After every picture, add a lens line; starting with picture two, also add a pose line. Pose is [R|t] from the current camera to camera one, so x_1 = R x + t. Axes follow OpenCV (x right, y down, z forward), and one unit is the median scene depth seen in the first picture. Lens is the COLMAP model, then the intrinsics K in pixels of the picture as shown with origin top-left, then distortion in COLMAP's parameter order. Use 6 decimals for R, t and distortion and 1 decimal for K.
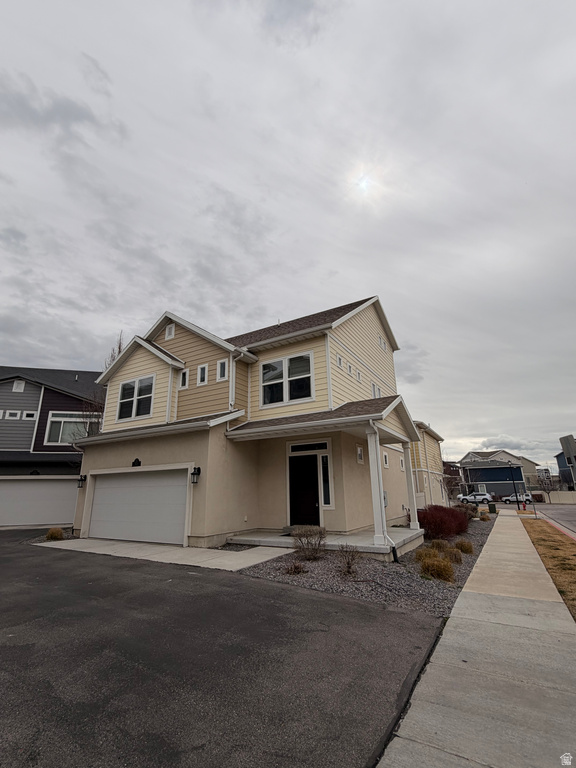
lens RADIAL K [[359.3, 0, 292.8], [0, 359.3, 386.1], [0, 0, 1]] dist [-0.004053, 0.002541]
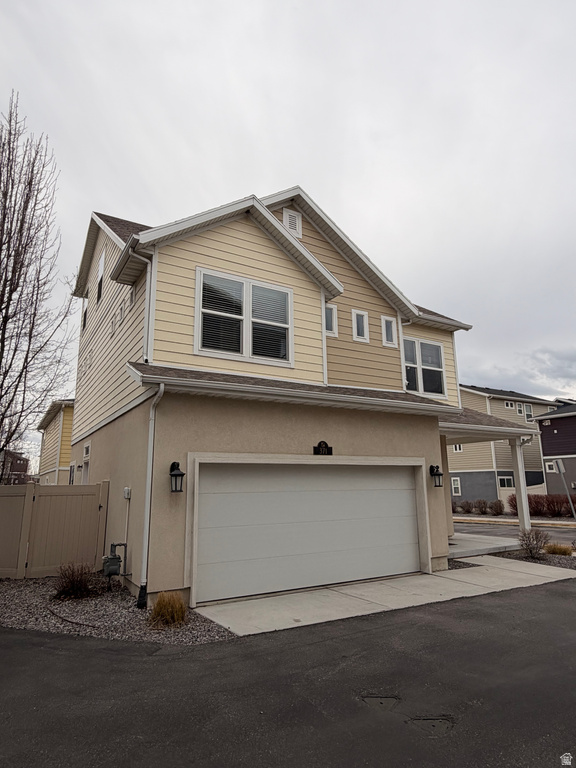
lens RADIAL K [[470.0, 0, 294.2], [0, 470.0, 386.6], [0, 0, 1]] dist [-0.006655, 0.000200]
pose [[0.481264, 0.190244, 0.855683, -1.049315], [-0.246146, 0.966219, -0.076379, 0.177138], [-0.841307, -0.173864, 0.511834, 0.644267]]
